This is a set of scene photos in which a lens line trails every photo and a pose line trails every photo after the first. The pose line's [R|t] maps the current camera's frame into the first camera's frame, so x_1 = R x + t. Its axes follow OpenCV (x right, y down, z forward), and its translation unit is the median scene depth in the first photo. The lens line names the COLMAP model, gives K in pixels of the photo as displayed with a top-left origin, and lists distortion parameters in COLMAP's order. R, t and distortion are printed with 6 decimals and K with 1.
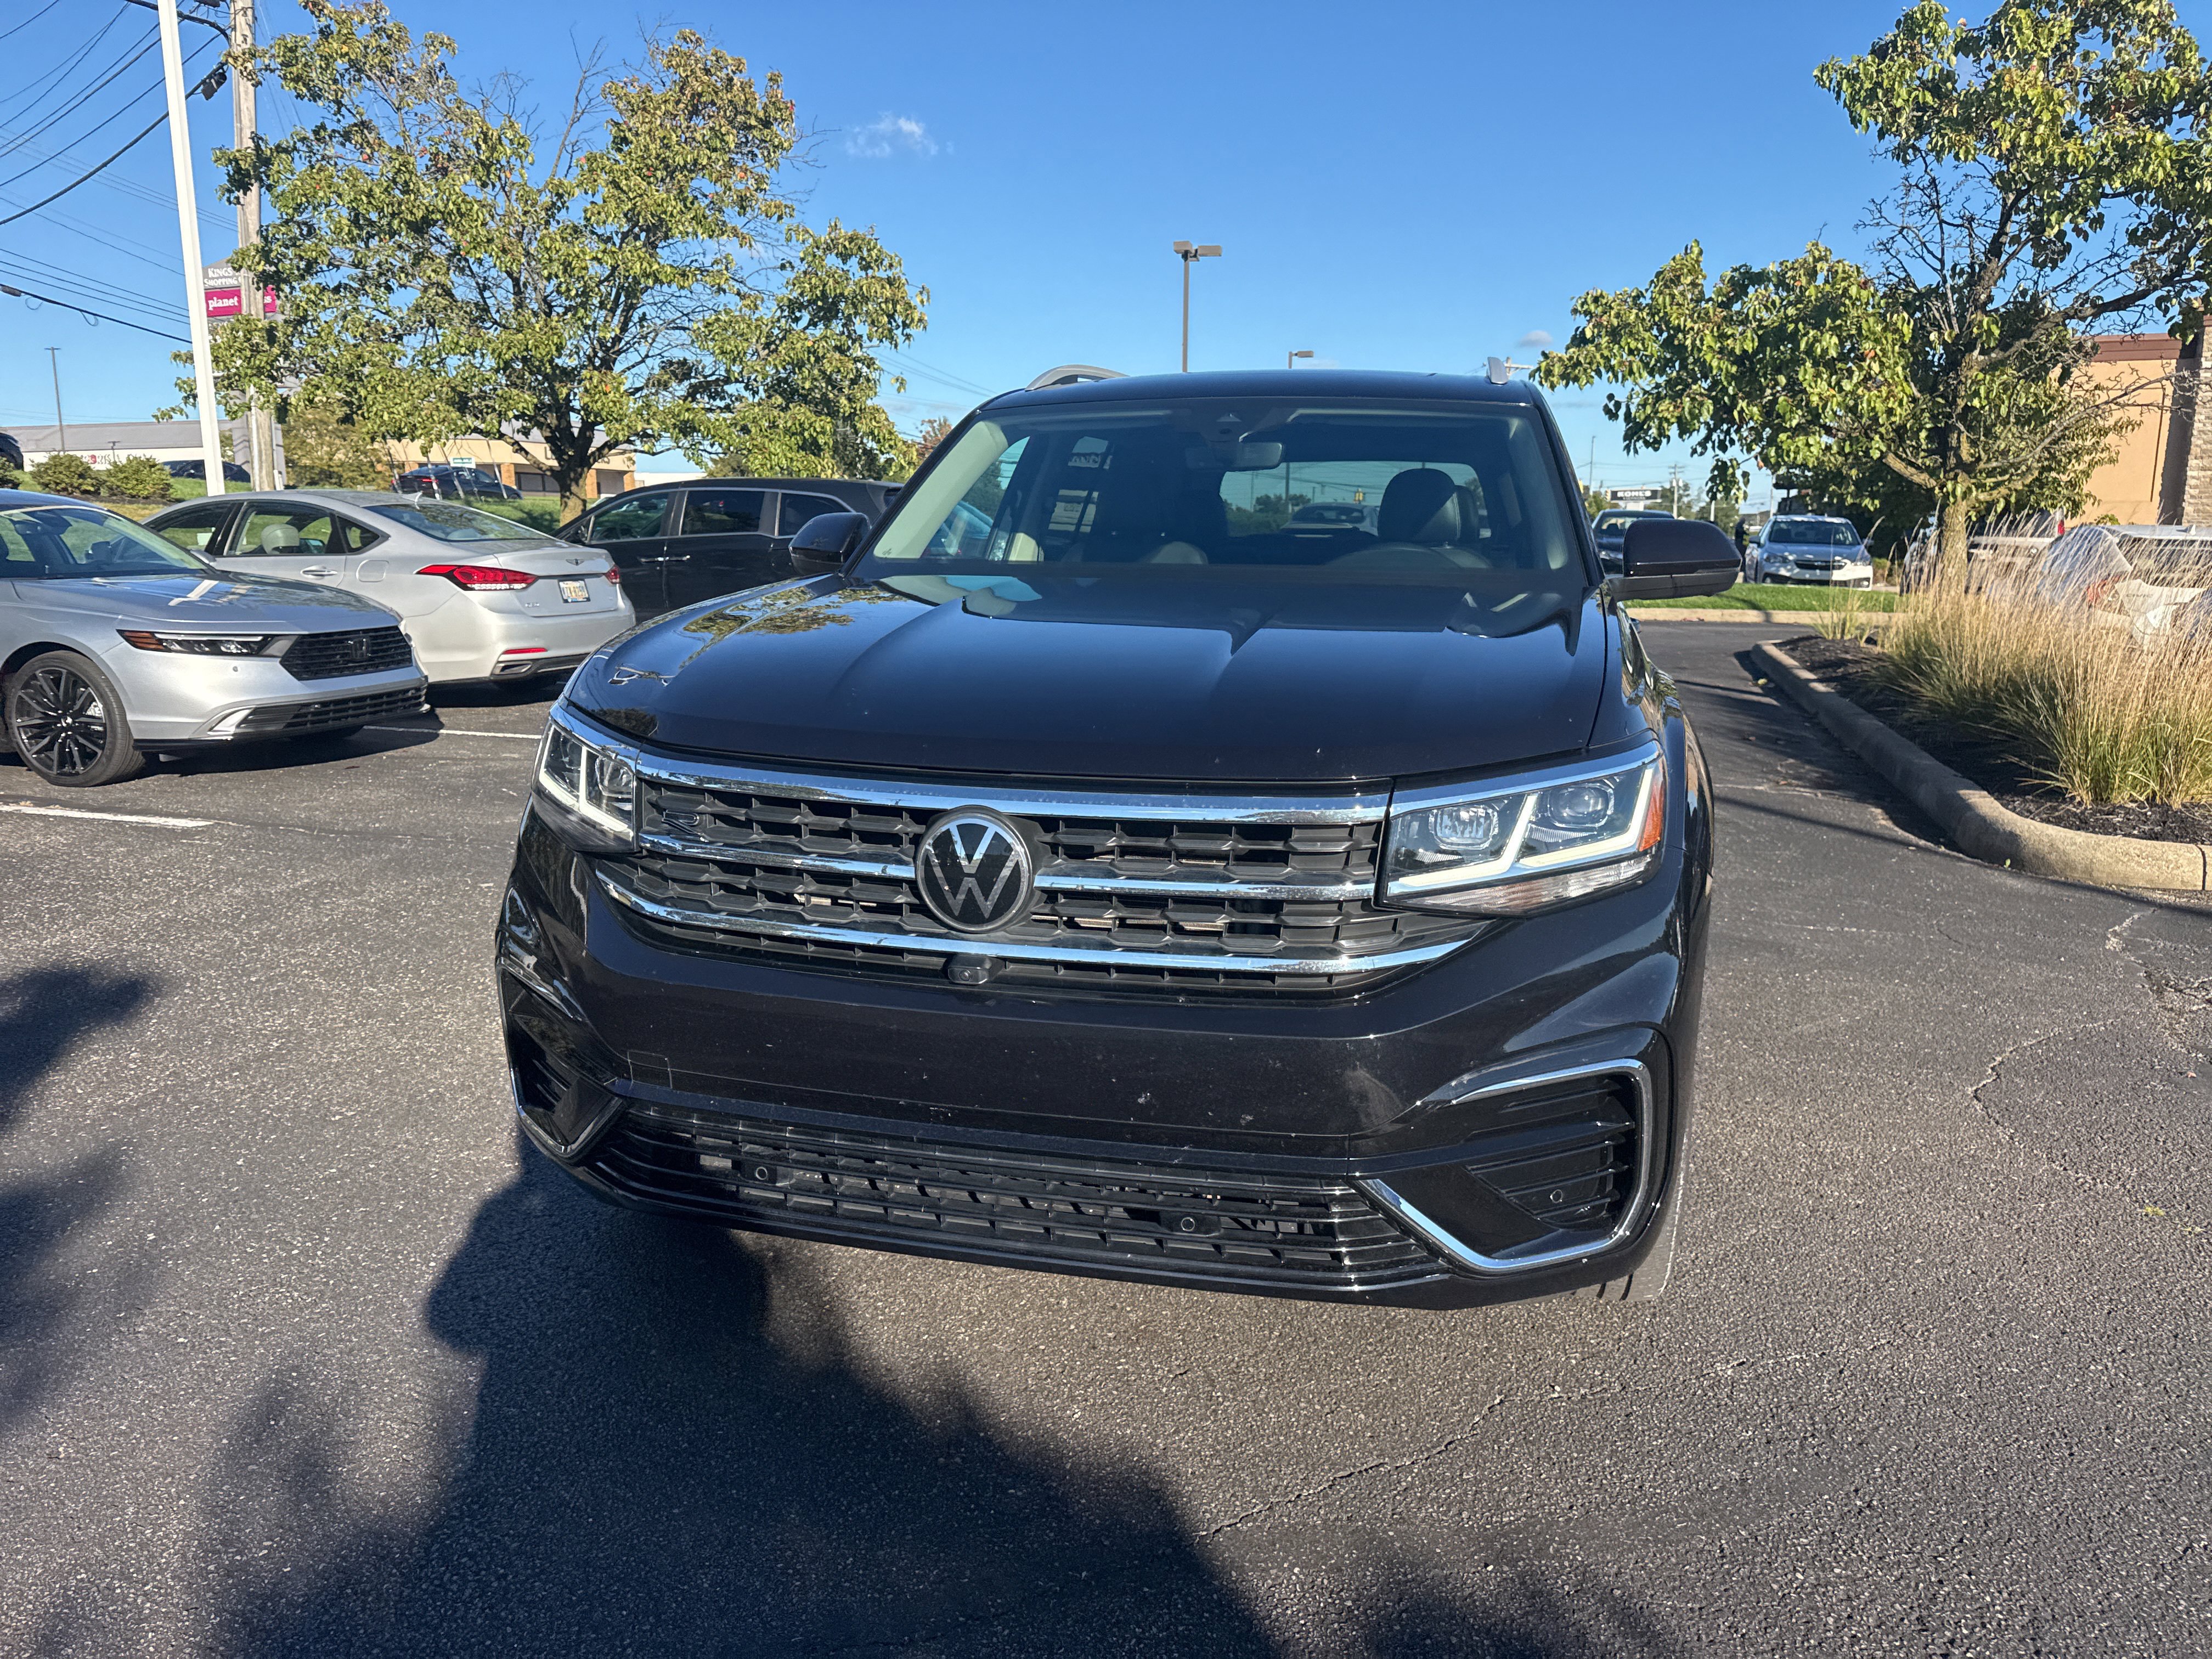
lens RADIAL K [[1548.4, 0, 1115.2], [0, 1548.4, 834.3], [0, 0, 1]] dist [0.023455, -0.027496]
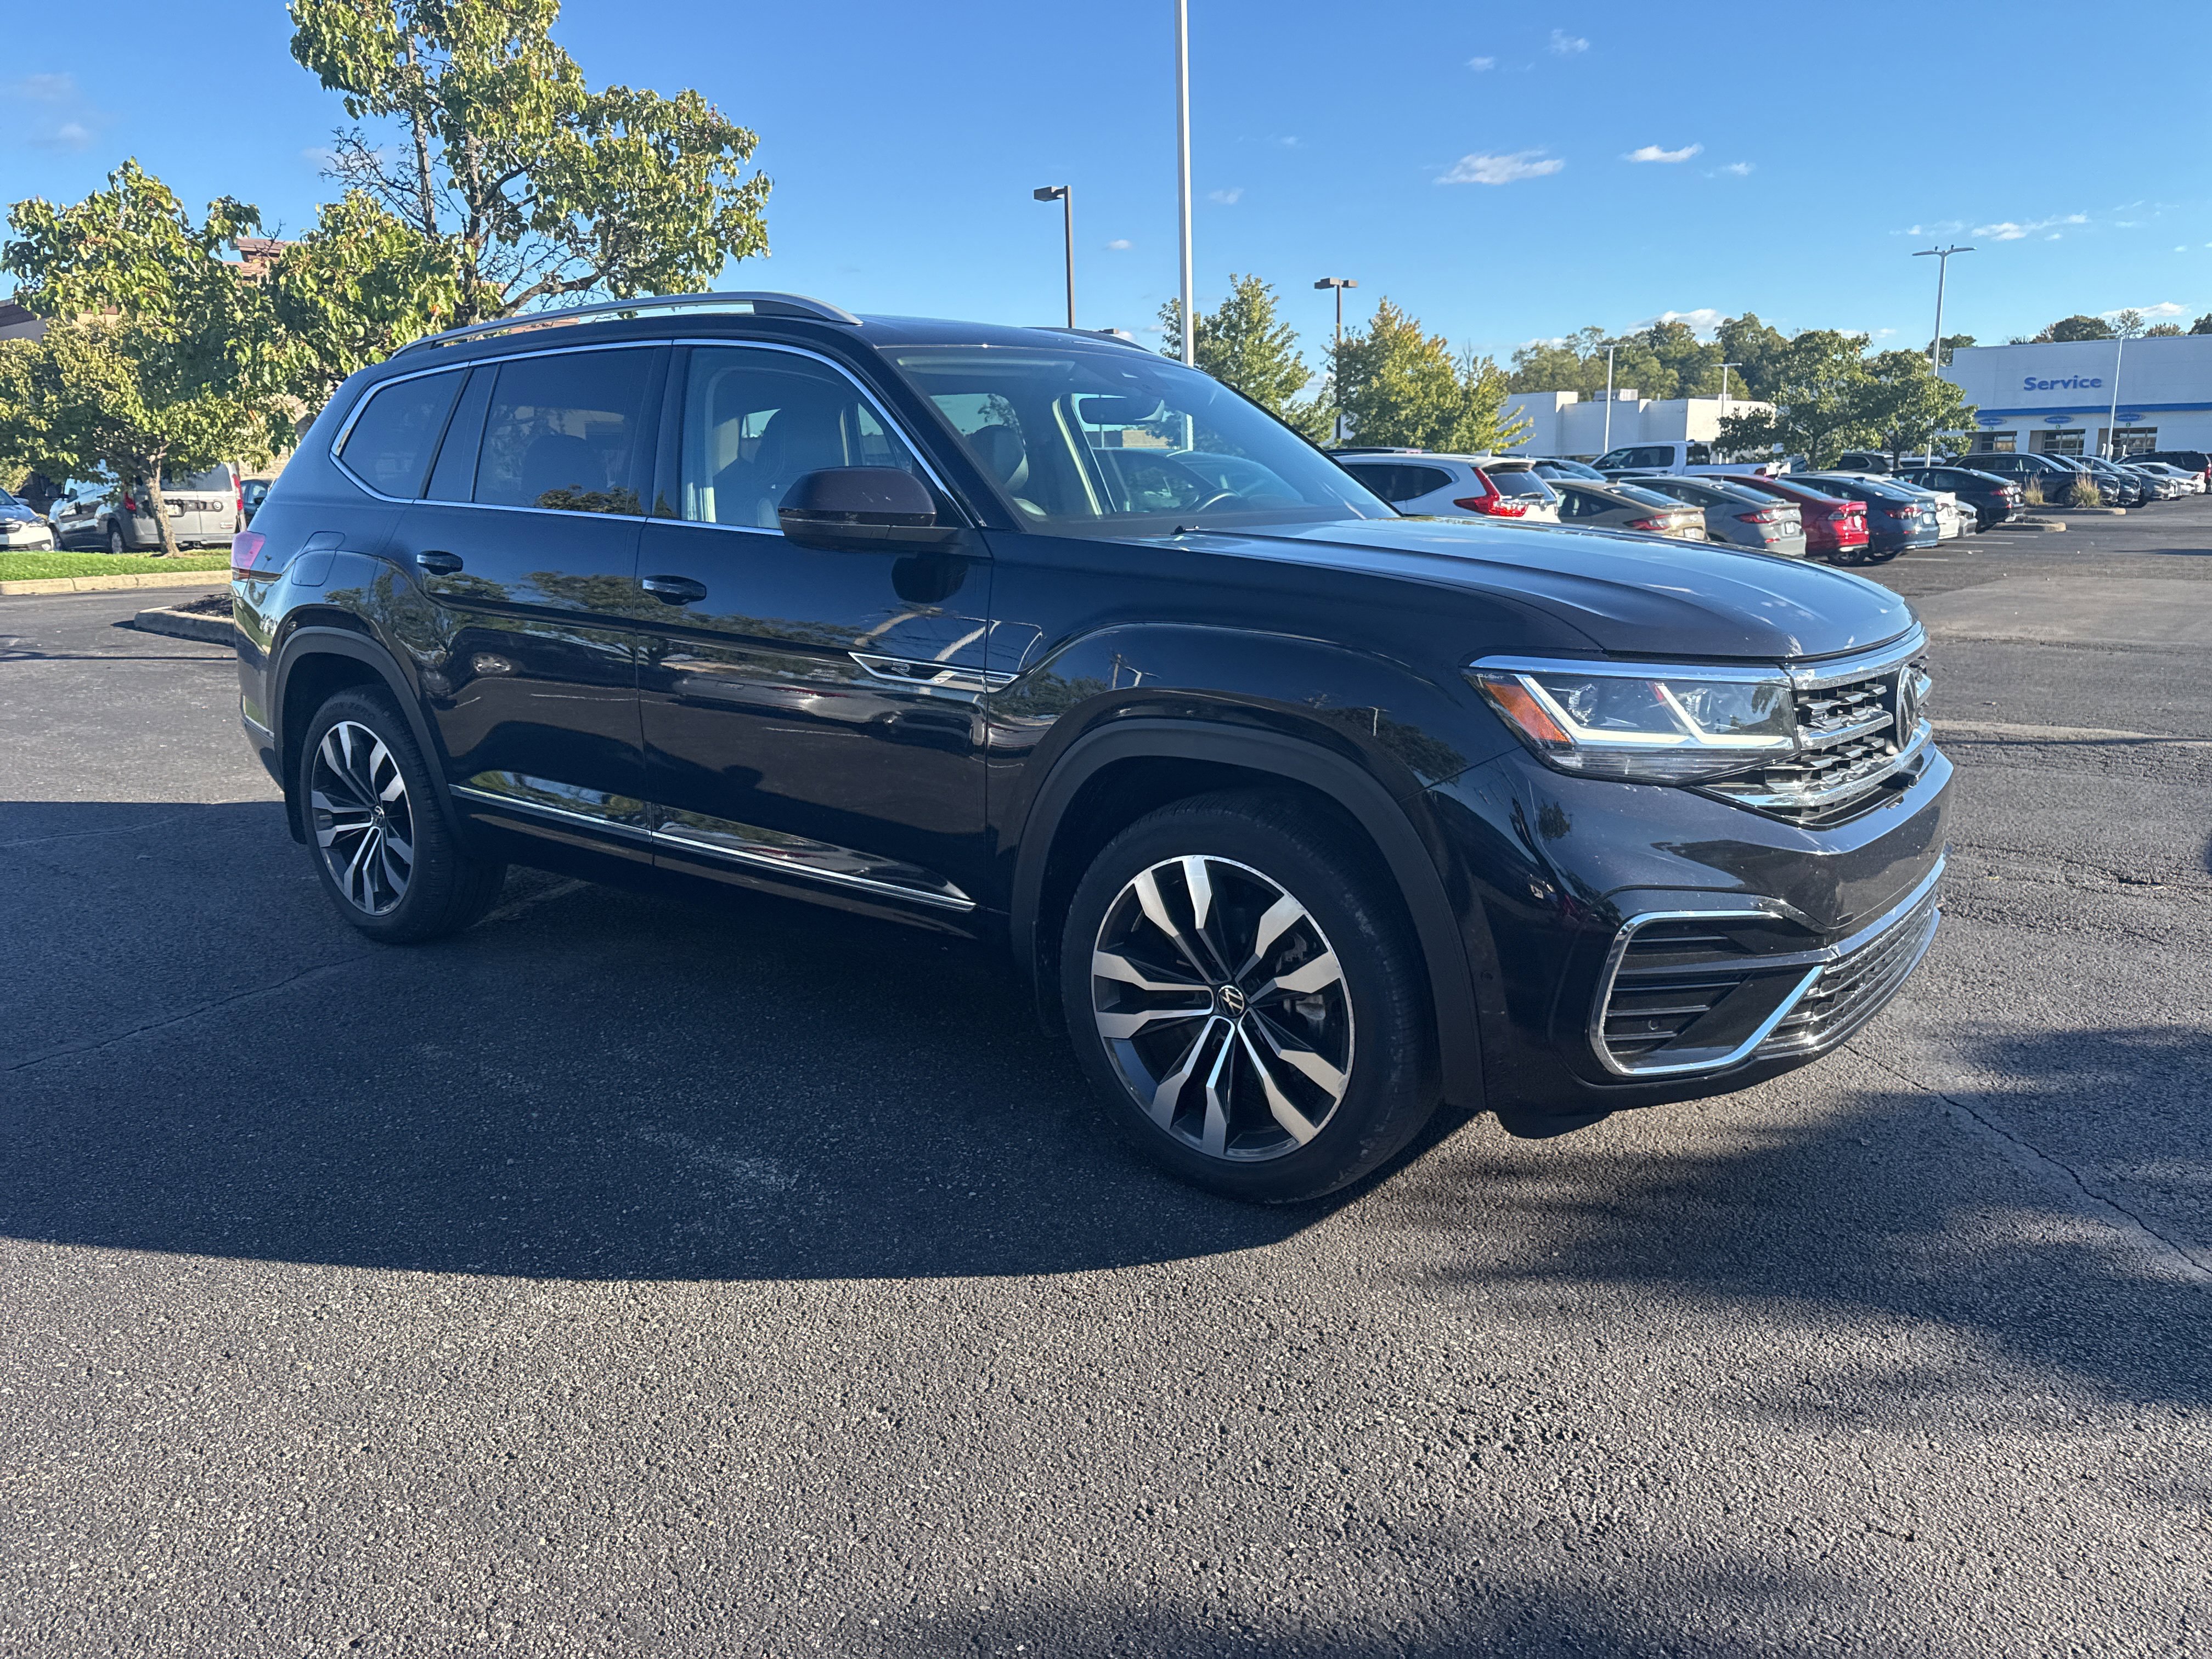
lens RADIAL K [[1548.4, 0, 1100.9], [0, 1548.4, 823.9], [0, 0, 1]] dist [0.023455, -0.027496]
pose [[0.390728, -0.212025, 0.895755, -0.334167], [0.193076, 0.970342, 0.145459, -0.044669], [-0.900030, 0.116114, 0.420076, 0.212478]]
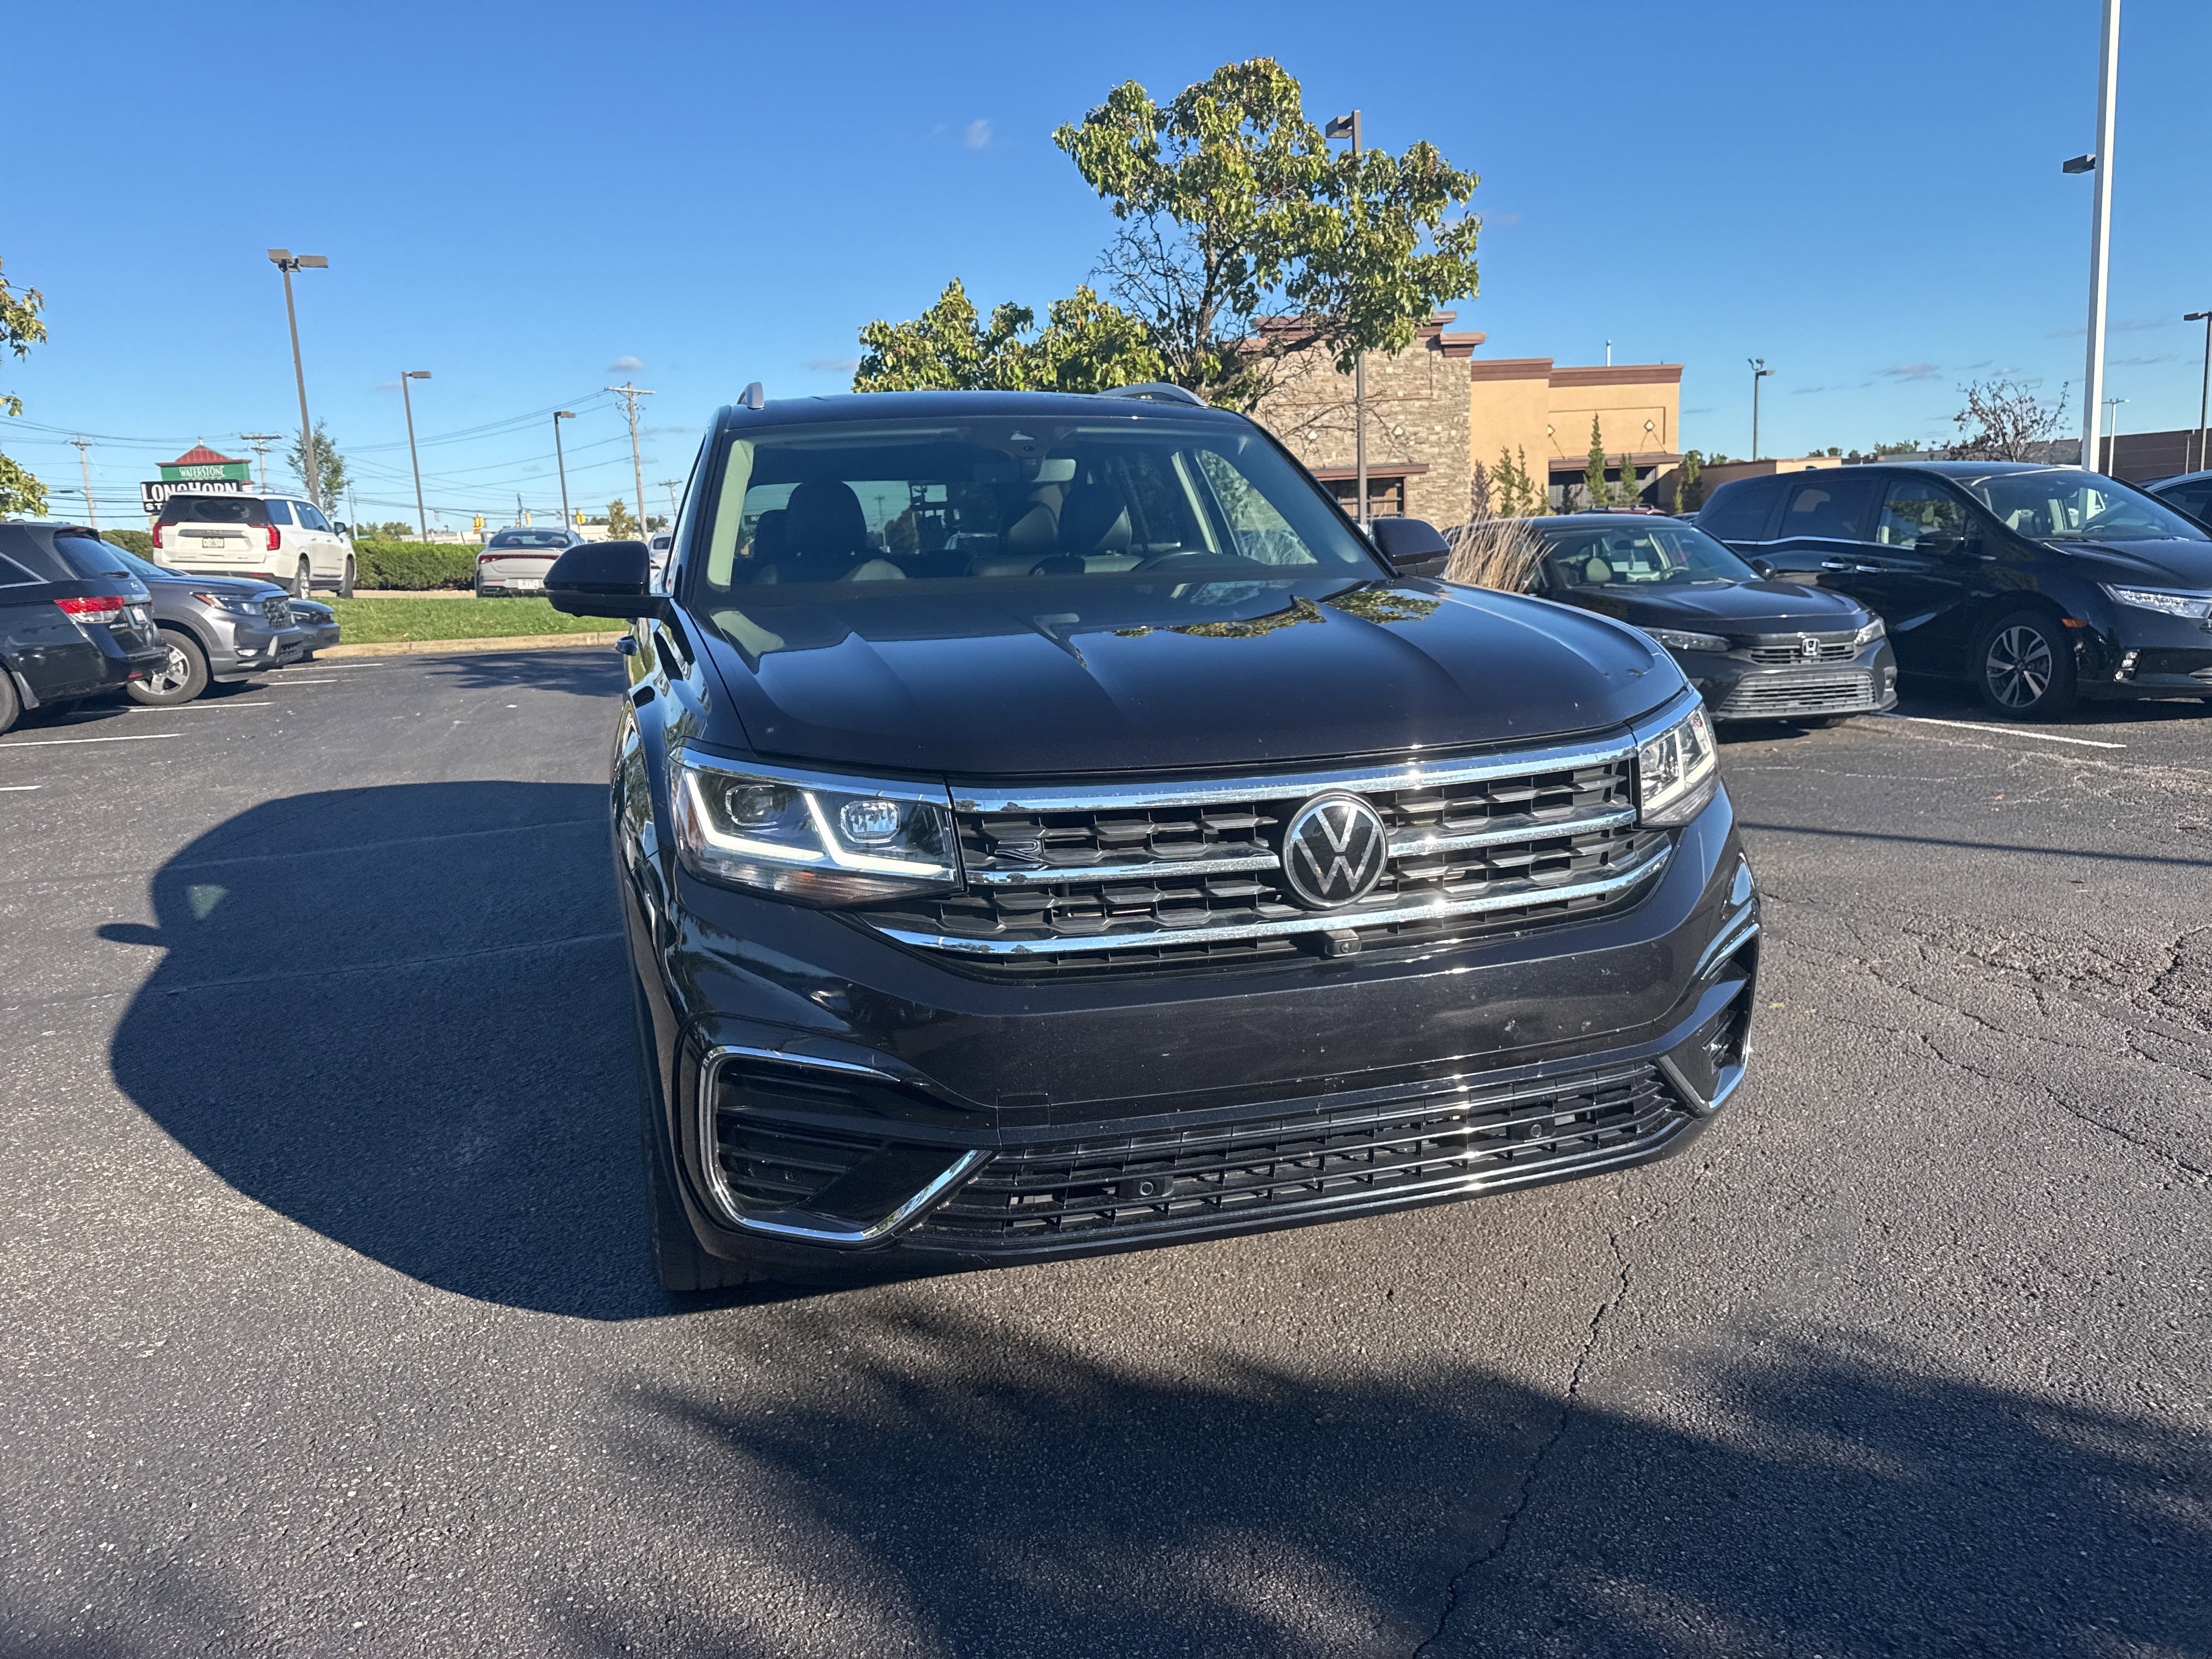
lens RADIAL K [[1548.4, 0, 1107.8], [0, 1548.4, 817.1], [0, 0, 1]] dist [0.023455, -0.027496]
pose [[0.858278, -0.130607, 0.496287, -0.149208], [0.143159, 0.989616, 0.012858, -0.007059], [-0.492813, 0.060012, 0.868063, 0.029038]]
